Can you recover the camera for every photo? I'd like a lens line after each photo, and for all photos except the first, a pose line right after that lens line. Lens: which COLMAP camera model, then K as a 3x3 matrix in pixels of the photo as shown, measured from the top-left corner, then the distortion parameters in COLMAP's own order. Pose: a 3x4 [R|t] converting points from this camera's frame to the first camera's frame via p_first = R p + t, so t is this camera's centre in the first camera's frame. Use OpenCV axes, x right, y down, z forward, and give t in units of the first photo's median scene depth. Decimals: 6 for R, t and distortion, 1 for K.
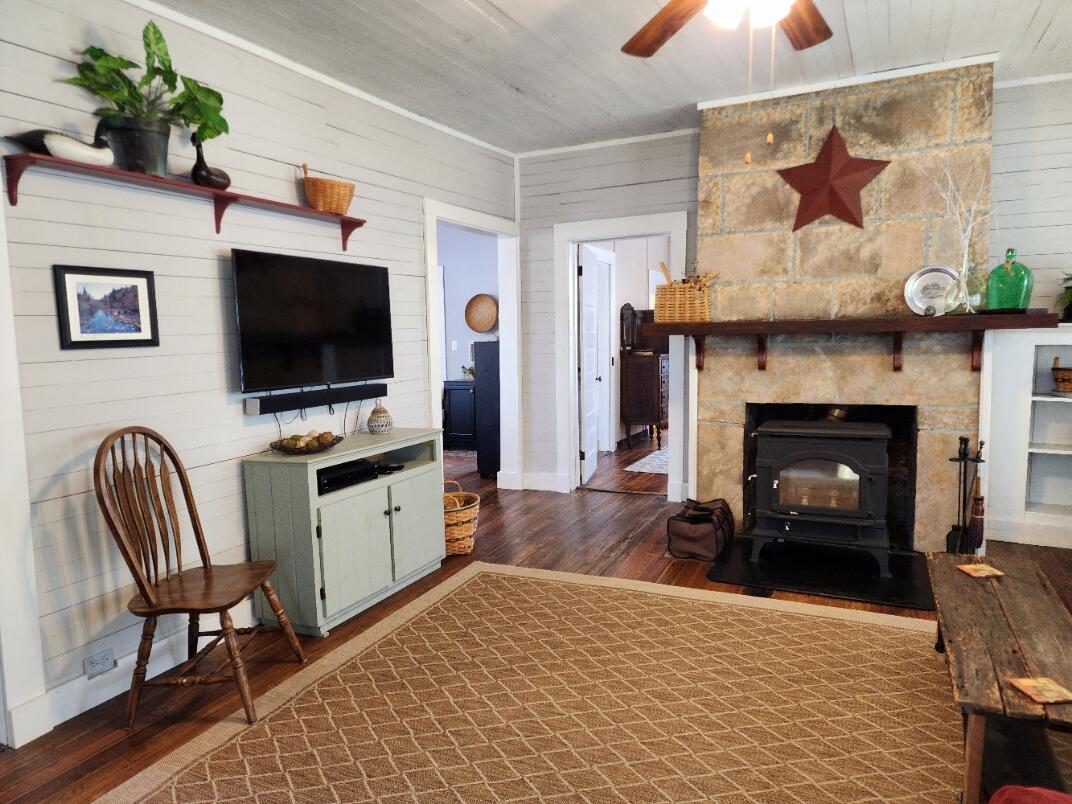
lens RADIAL K [[718.1, 0, 532.3], [0, 718.1, 411.4], [0, 0, 1]] dist [0.040790, -0.013557]
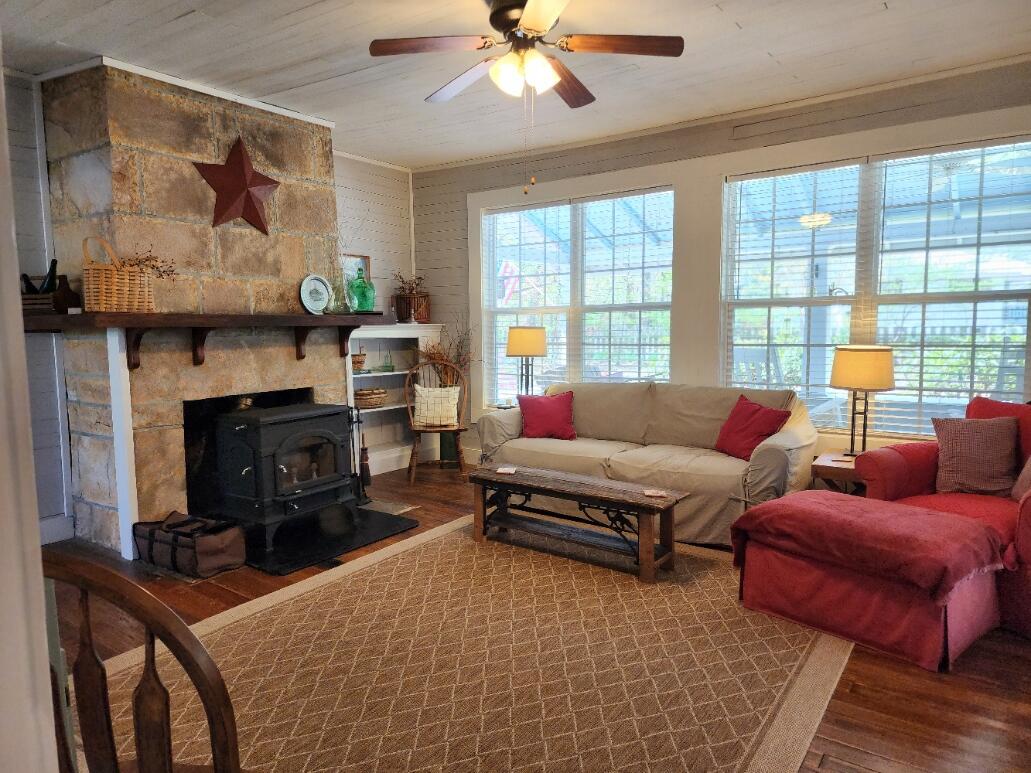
lens RADIAL K [[690.6, 0, 511.5], [0, 690.6, 382.1], [0, 0, 1]] dist [0.040790, -0.013557]
pose [[0.164708, -0.065008, 0.984198, -0.548446], [0.123135, 0.991375, 0.044875, -0.026347], [-0.978626, 0.113798, 0.171293, 0.452749]]
